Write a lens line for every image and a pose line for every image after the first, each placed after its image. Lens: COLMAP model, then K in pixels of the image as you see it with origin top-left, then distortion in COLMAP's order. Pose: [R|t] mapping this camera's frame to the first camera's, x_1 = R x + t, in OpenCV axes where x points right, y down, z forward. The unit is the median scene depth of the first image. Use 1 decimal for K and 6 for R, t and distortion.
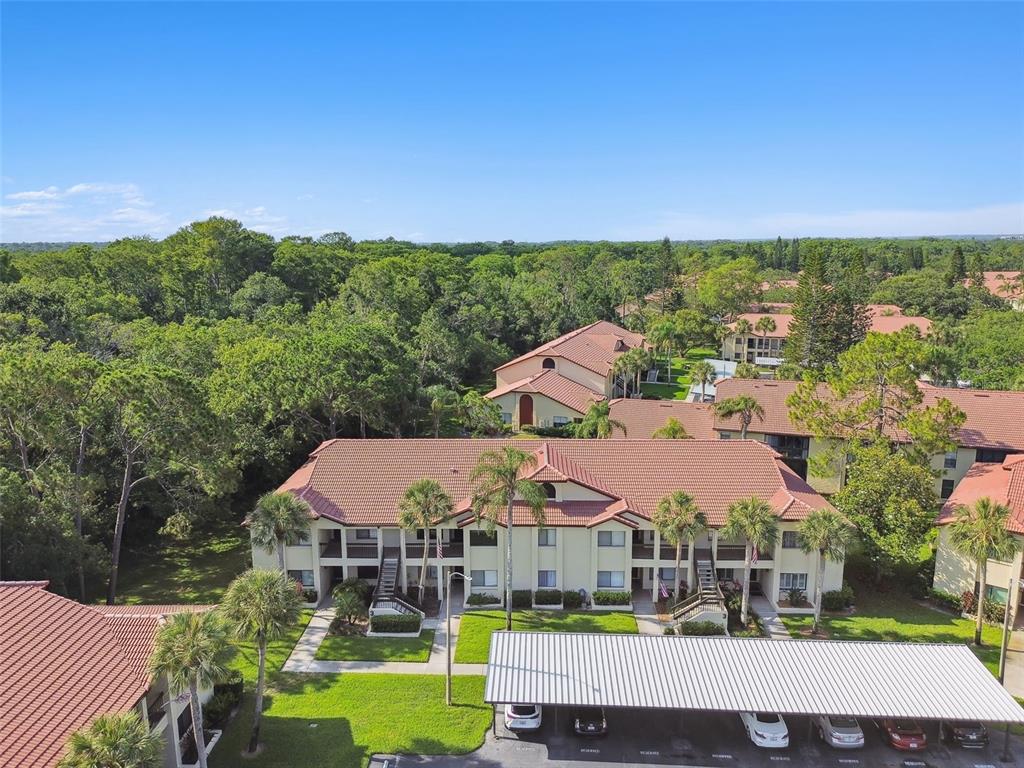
lens RADIAL K [[724.2, 0, 512.0], [0, 724.2, 384.0], [0, 0, 1]] dist [0.069915, -0.069249]
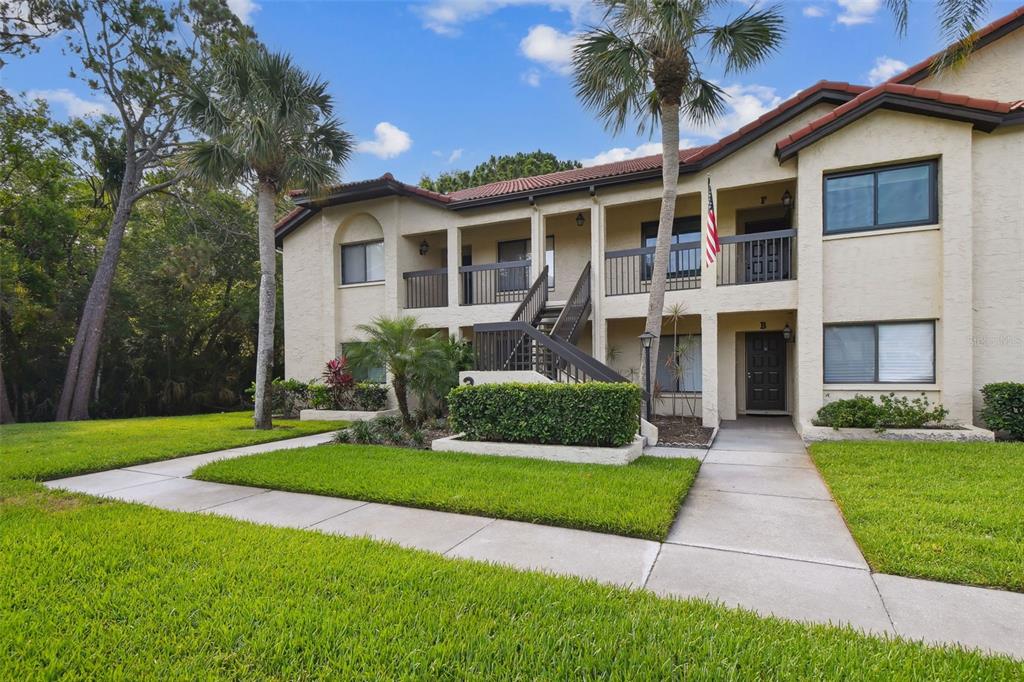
lens RADIAL K [[521.5, 0, 516.5], [0, 521.5, 371.3], [0, 0, 1]] dist [-0.001769, -0.000977]
pose [[0.920860, 0.001043, -0.389893, -0.090042], [-0.067788, 0.985195, -0.157466, 0.322182], [0.383956, 0.171434, 0.907297, 0.780082]]
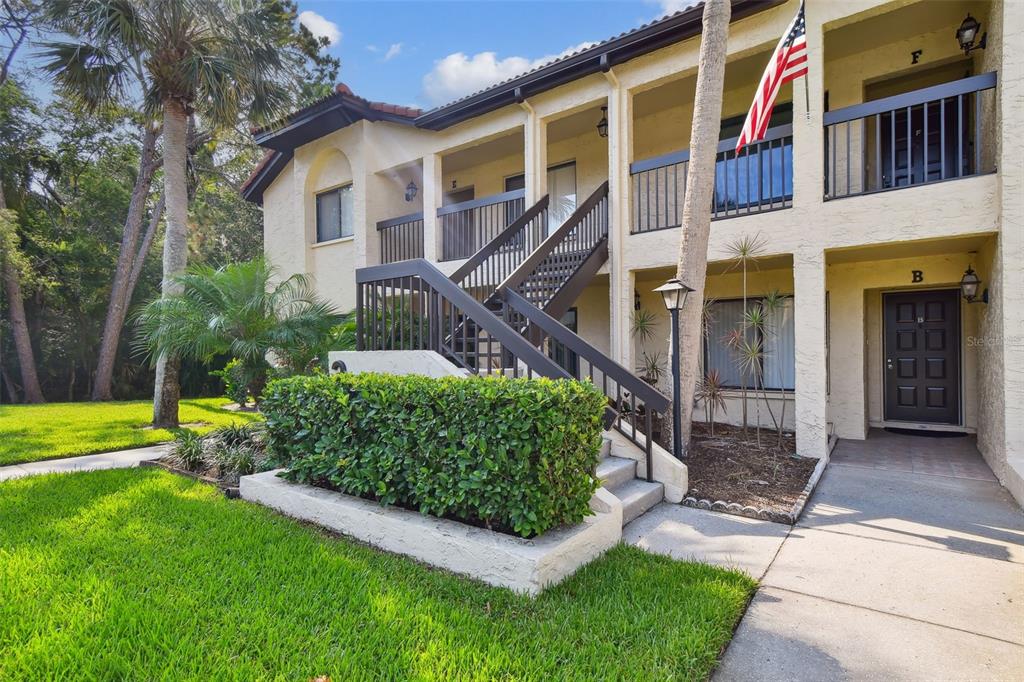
lens RADIAL K [[518.7, 0, 519.7], [0, 518.7, 348.0], [0, 0, 1]] dist [0.001168, -0.000350]
pose [[0.825401, 0.000513, -0.564547, -0.088137], [-0.106577, 0.982160, -0.154930, 0.305262], [0.554396, 0.188047, 0.810730, 0.880574]]
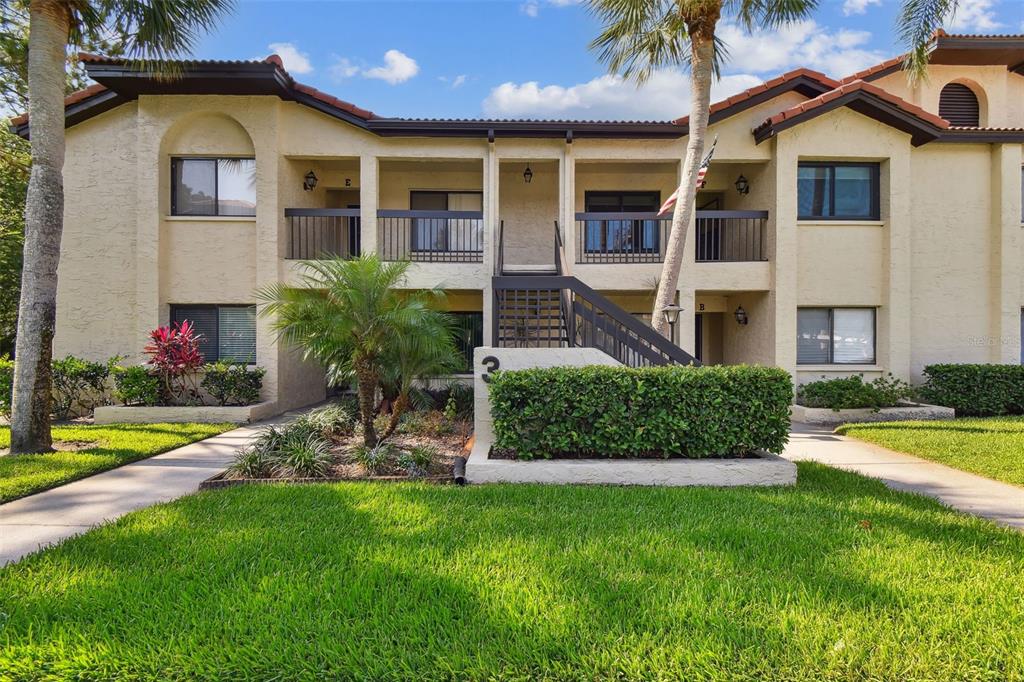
lens RADIAL K [[464.5, 0, 526.8], [0, 464.5, 344.1], [0, 0, 1]] dist [-0.003356, -0.000596]
pose [[0.998490, 0.012508, 0.053492, -0.179209], [-0.002381, 0.982673, -0.185332, 0.312900], [-0.054883, 0.184925, 0.981219, 0.836834]]
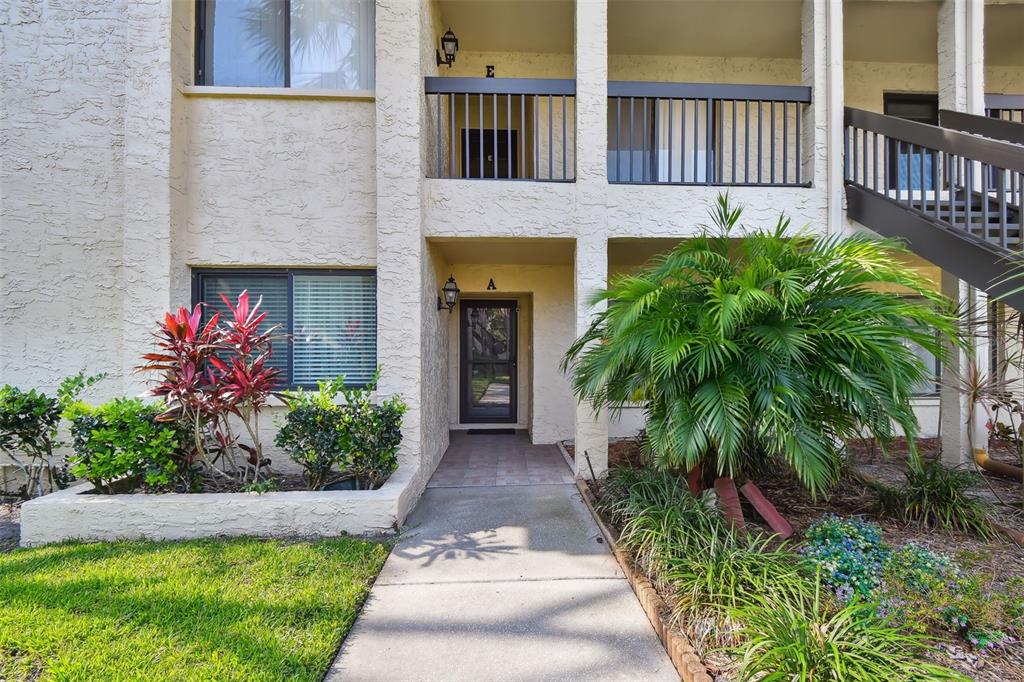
lens RADIAL K [[463.1, 0, 523.9], [0, 463.1, 349.9], [0, 0, 1]] dist [0.000473, -0.000770]
pose [[0.997196, 0.010639, 0.074079, -0.256173], [0.003619, 0.981830, -0.189730, 0.296039], [-0.074752, 0.189466, 0.979038, 0.935932]]
